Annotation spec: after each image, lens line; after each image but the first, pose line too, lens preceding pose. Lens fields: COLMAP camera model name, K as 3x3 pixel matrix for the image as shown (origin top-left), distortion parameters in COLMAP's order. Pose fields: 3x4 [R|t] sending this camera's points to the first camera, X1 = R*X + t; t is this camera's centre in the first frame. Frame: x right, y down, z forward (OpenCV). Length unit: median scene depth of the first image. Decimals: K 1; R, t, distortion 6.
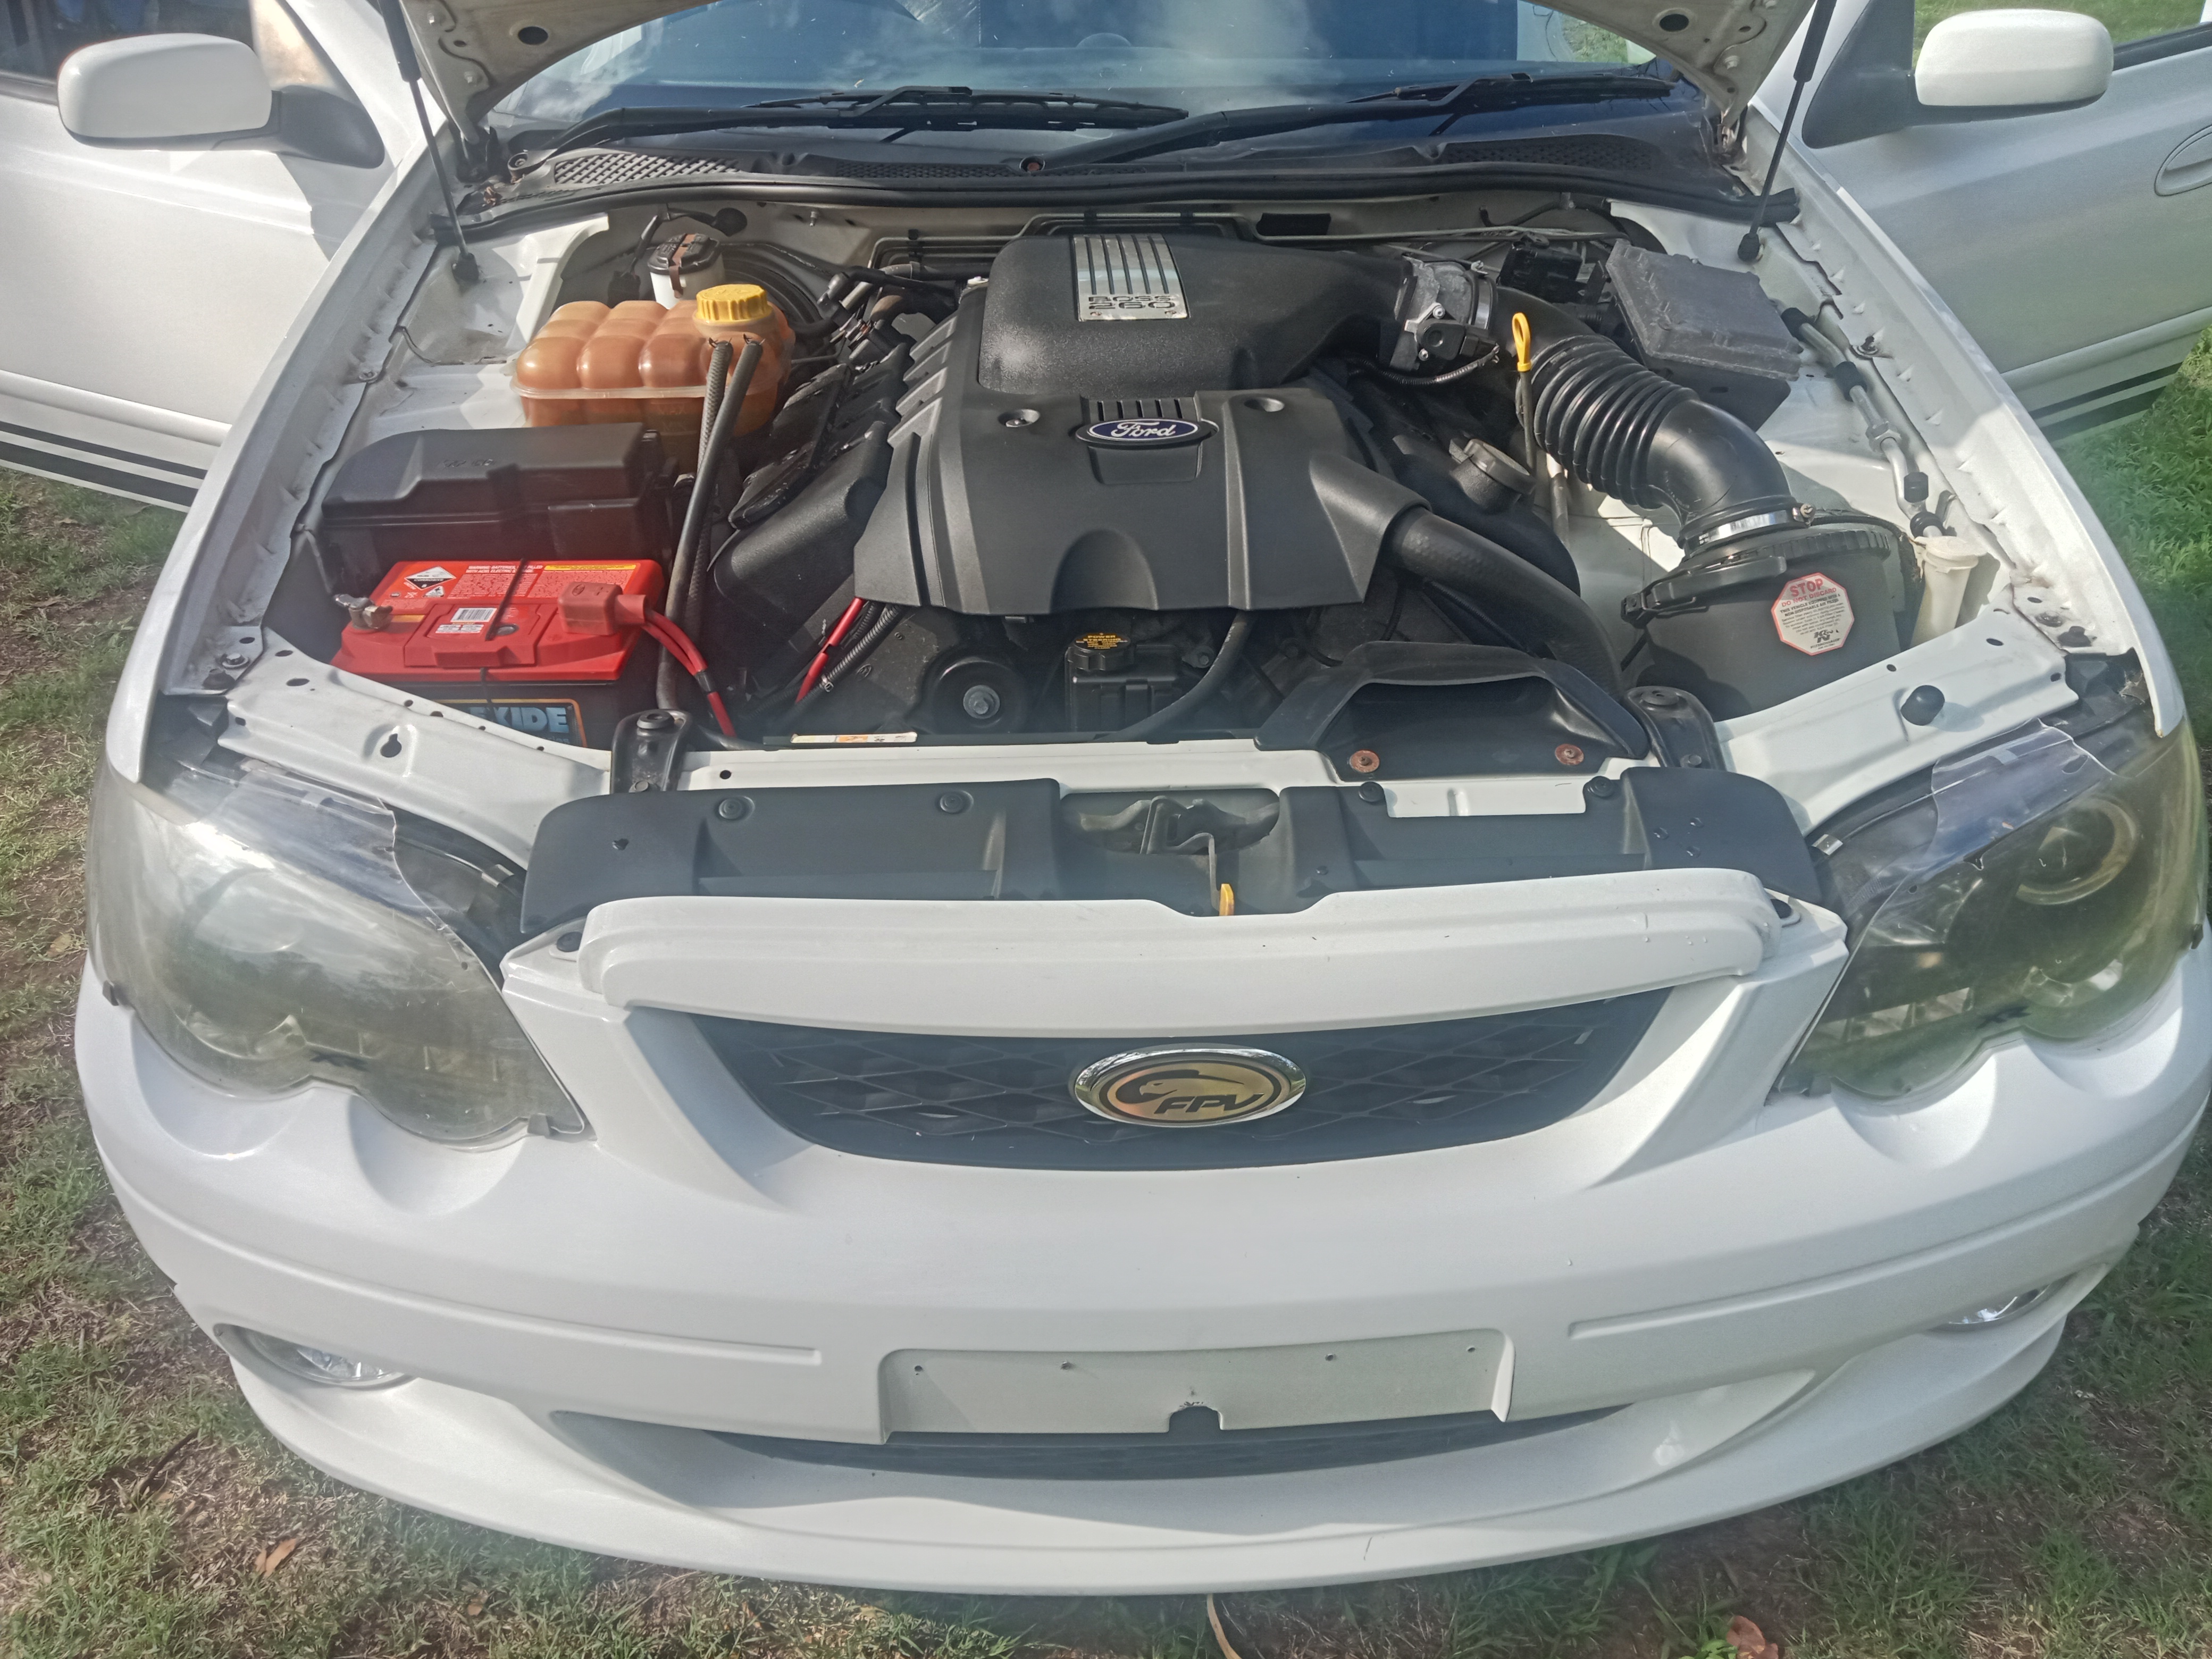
lens RADIAL K [[1789.3, 0, 1092.3], [0, 1789.3, 833.2], [0, 0, 1]] dist [0.014394, 0.002532]
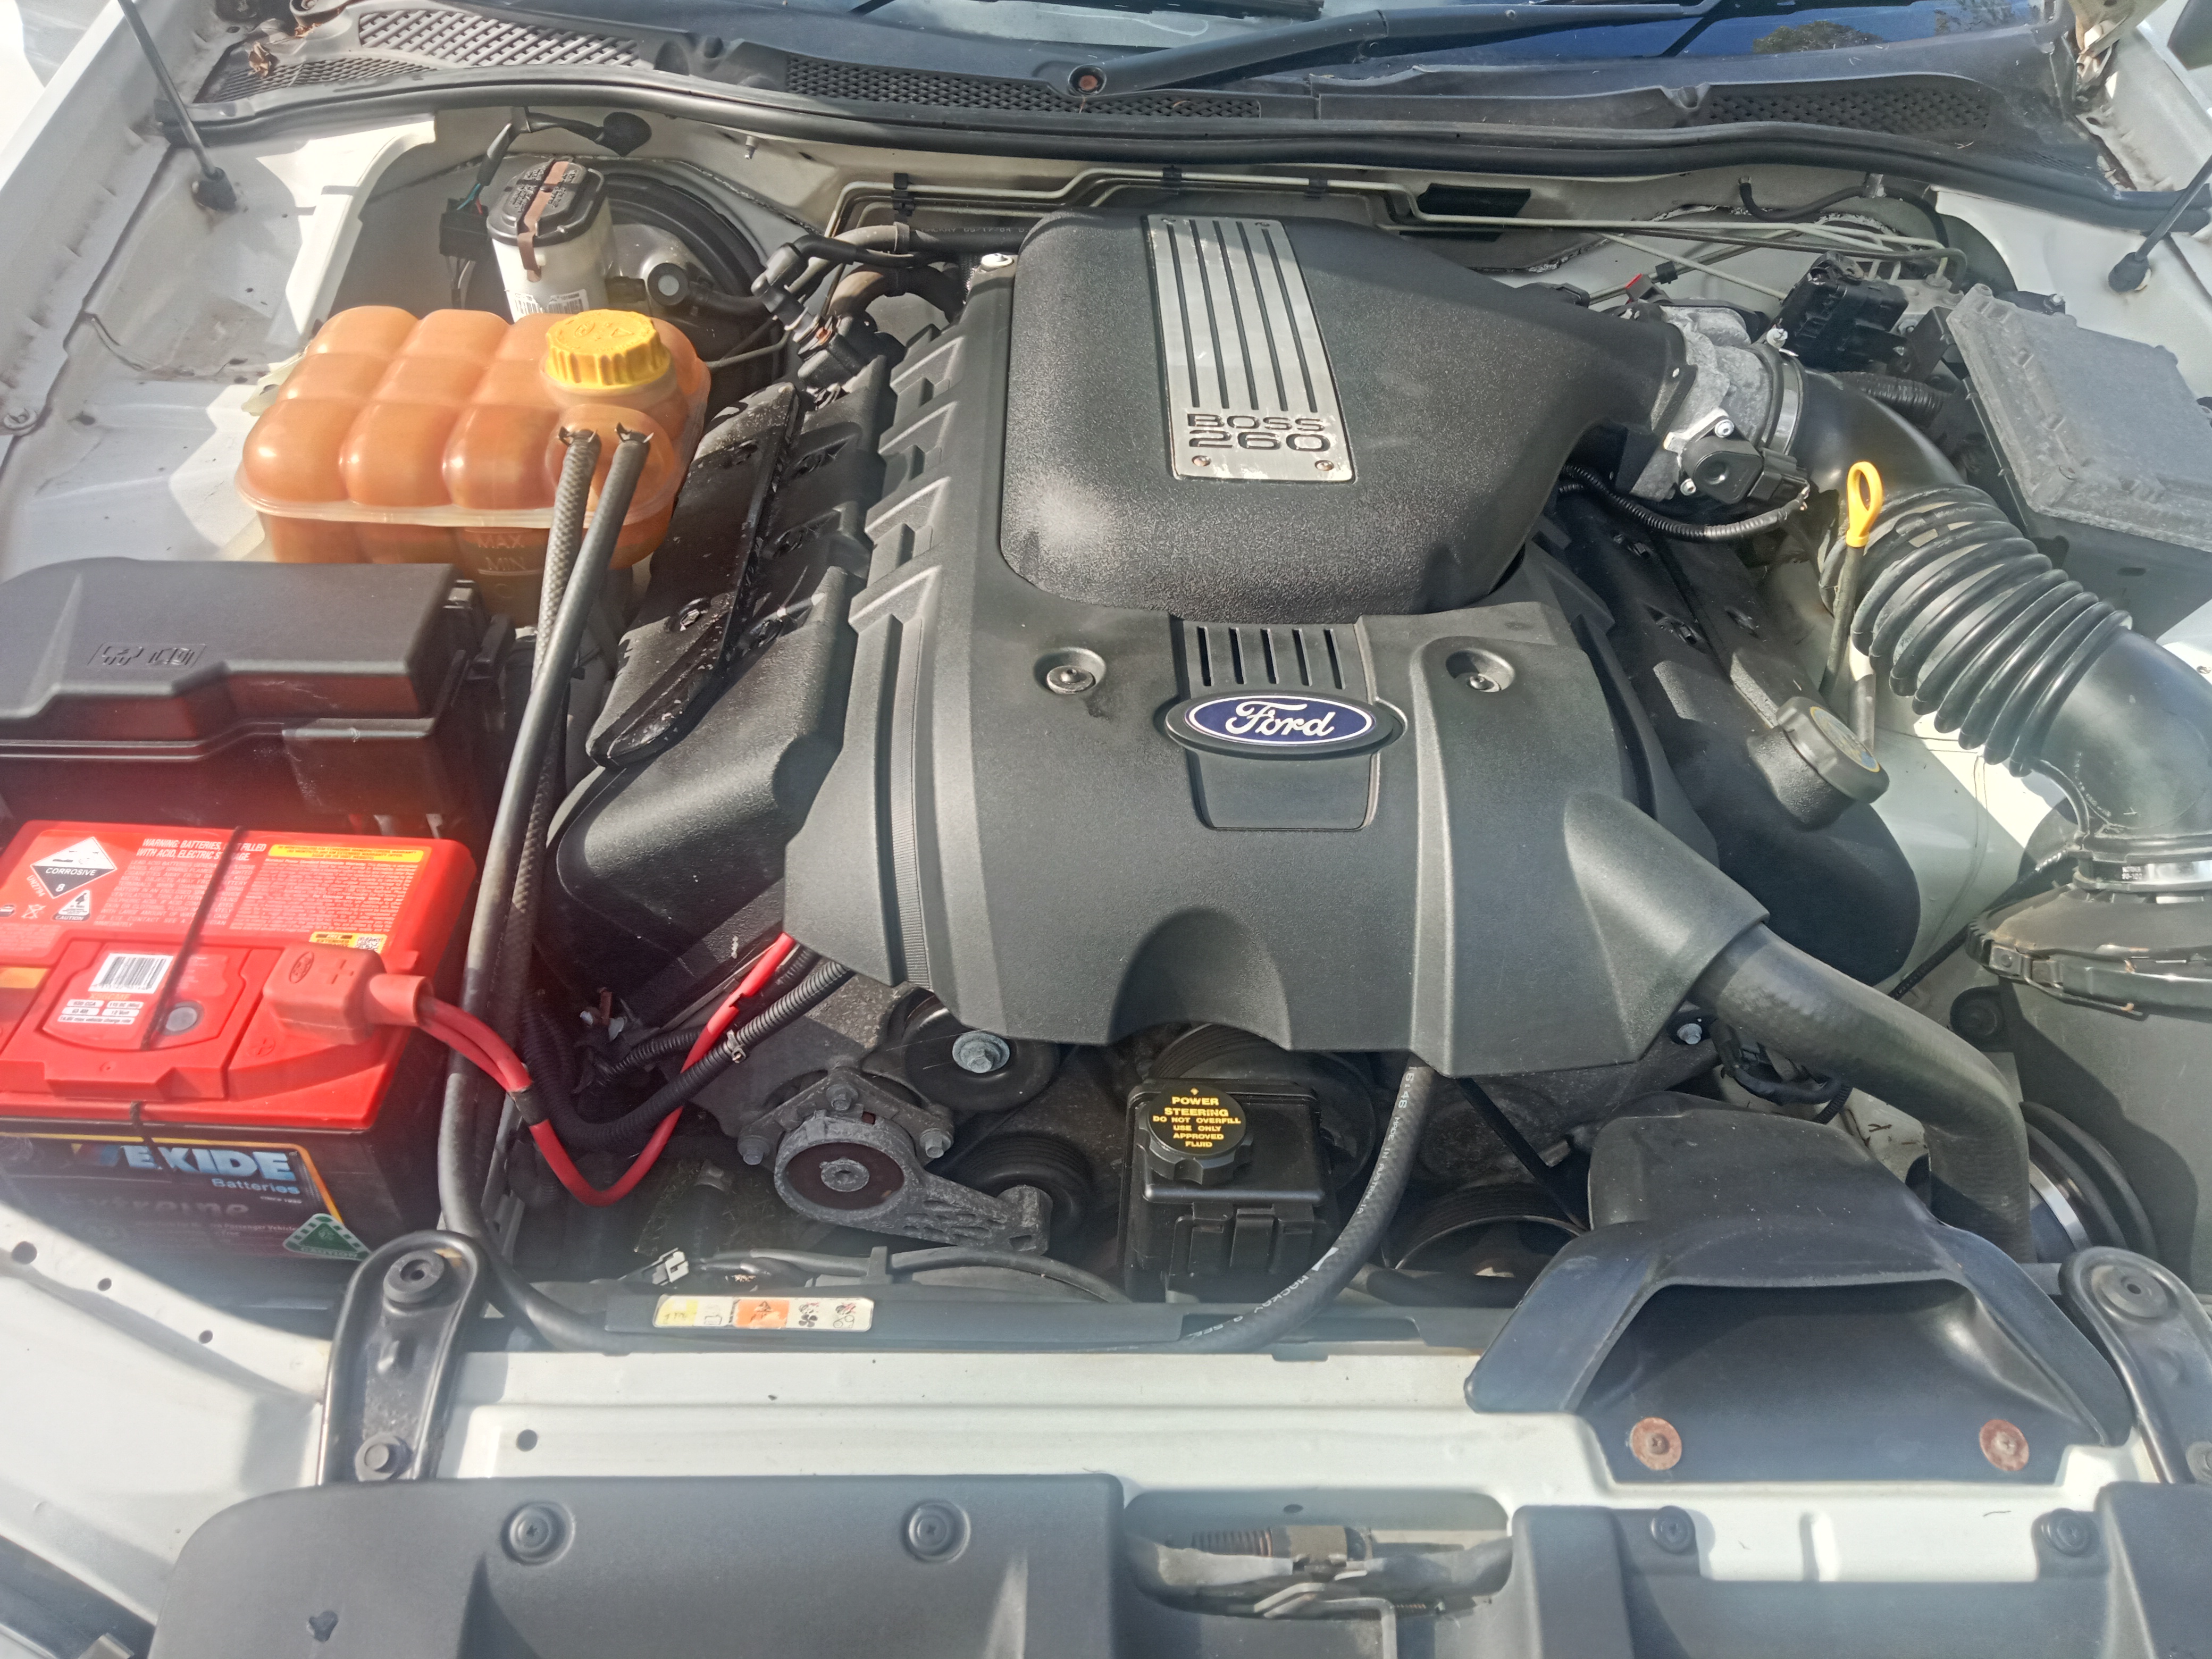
lens RADIAL K [[1789.3, 0, 1113.5], [0, 1789.3, 833.0], [0, 0, 1]] dist [0.014394, 0.002532]
pose [[0.998014, 0.050770, 0.037283, -0.042029], [-0.056153, 0.985287, 0.161422, -0.253787], [-0.028539, -0.163195, 0.986181, 0.374441]]
